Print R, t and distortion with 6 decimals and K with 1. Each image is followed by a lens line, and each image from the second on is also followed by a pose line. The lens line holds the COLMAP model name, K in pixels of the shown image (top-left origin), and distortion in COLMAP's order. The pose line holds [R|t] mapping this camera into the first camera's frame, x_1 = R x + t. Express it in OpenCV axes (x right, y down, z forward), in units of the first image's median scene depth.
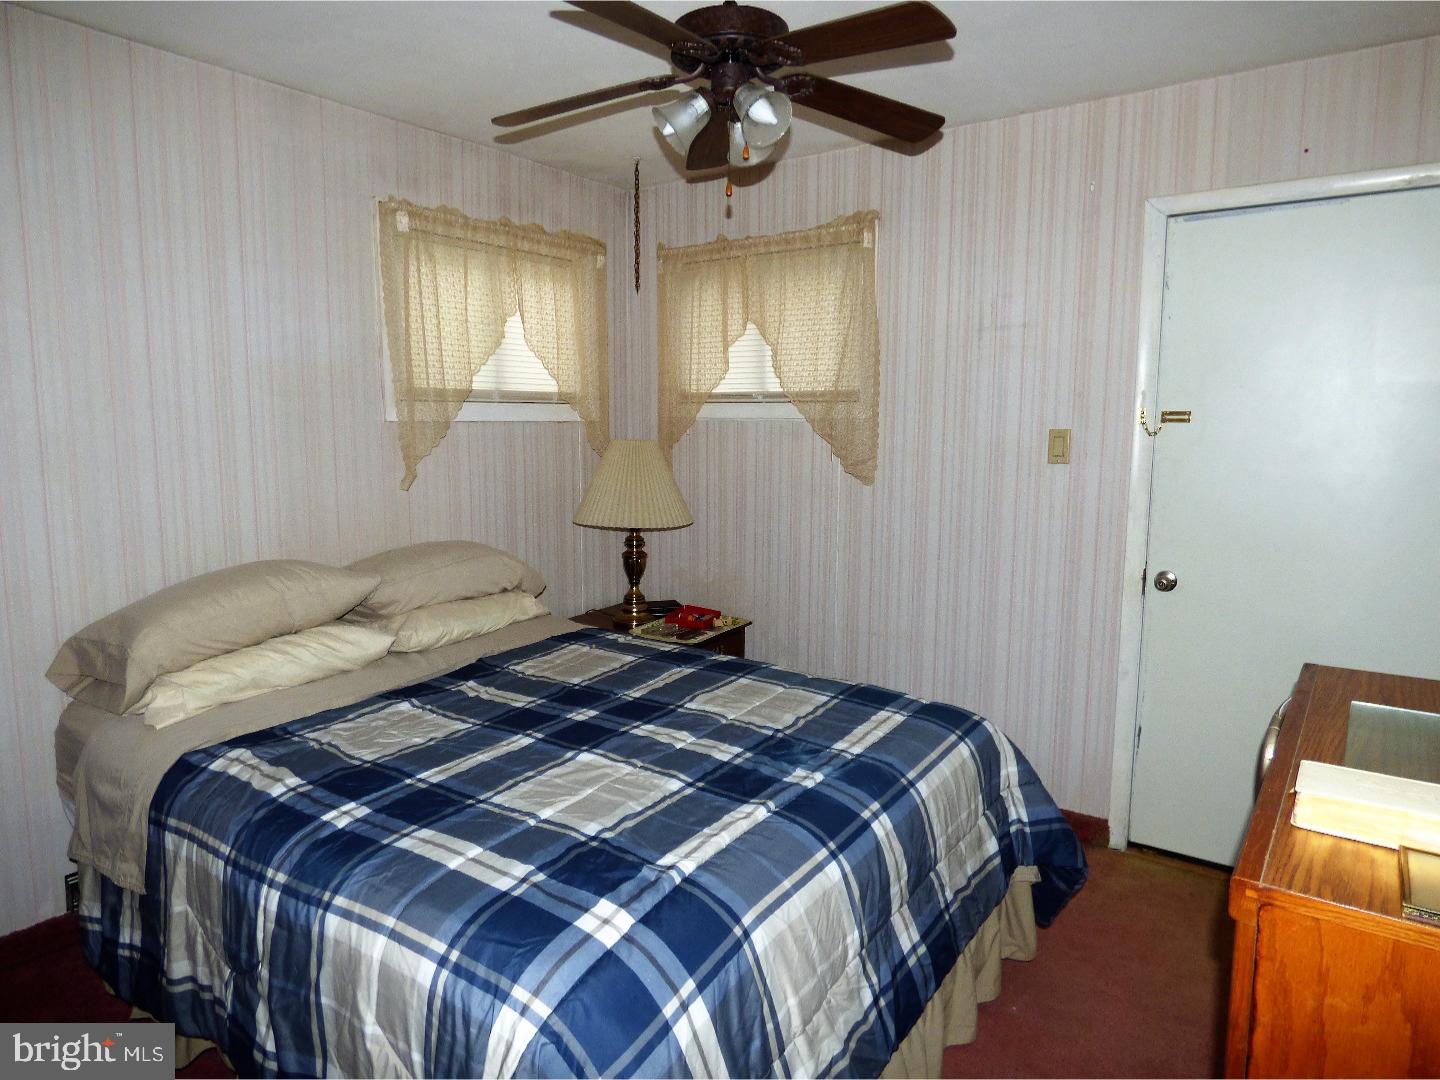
lens RADIAL K [[880.8, 0, 723.8], [0, 880.8, 533.7], [0, 0, 1]] dist [0.002479, -0.000722]
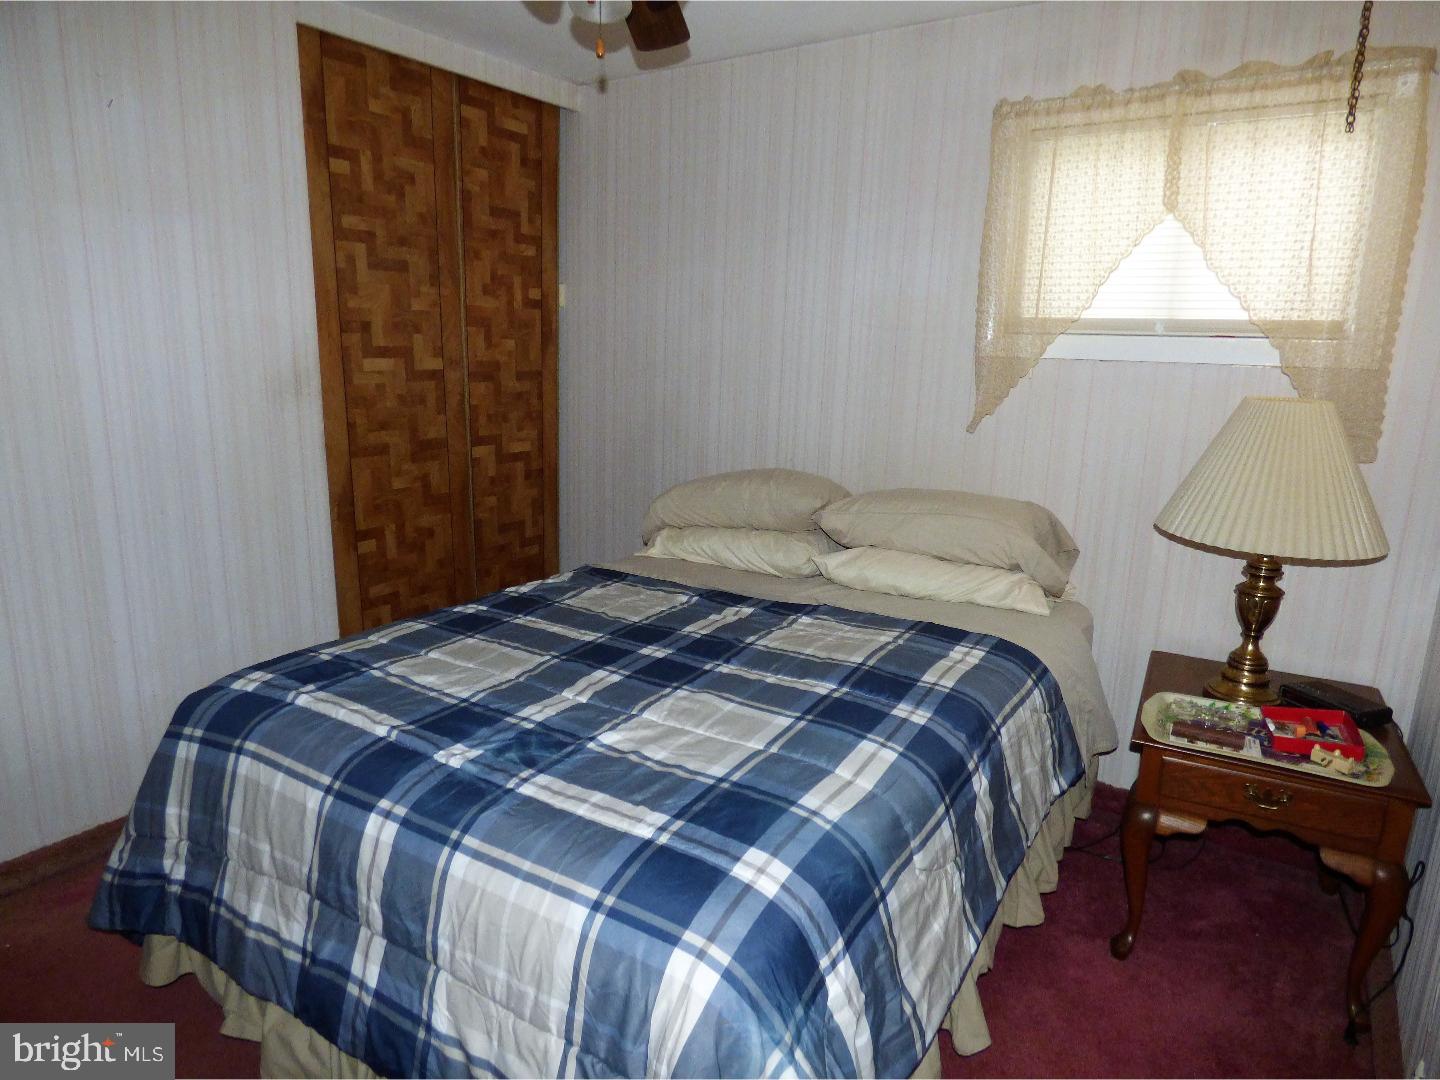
lens RADIAL K [[880.8, 0, 723.8], [0, 880.8, 533.7], [0, 0, 1]] dist [0.002479, -0.000722]
pose [[0.034350, 0.210296, -0.977034, 0.747036], [-0.156090, 0.966743, 0.202594, -0.127751], [0.987145, 0.145546, 0.066032, 0.958183]]
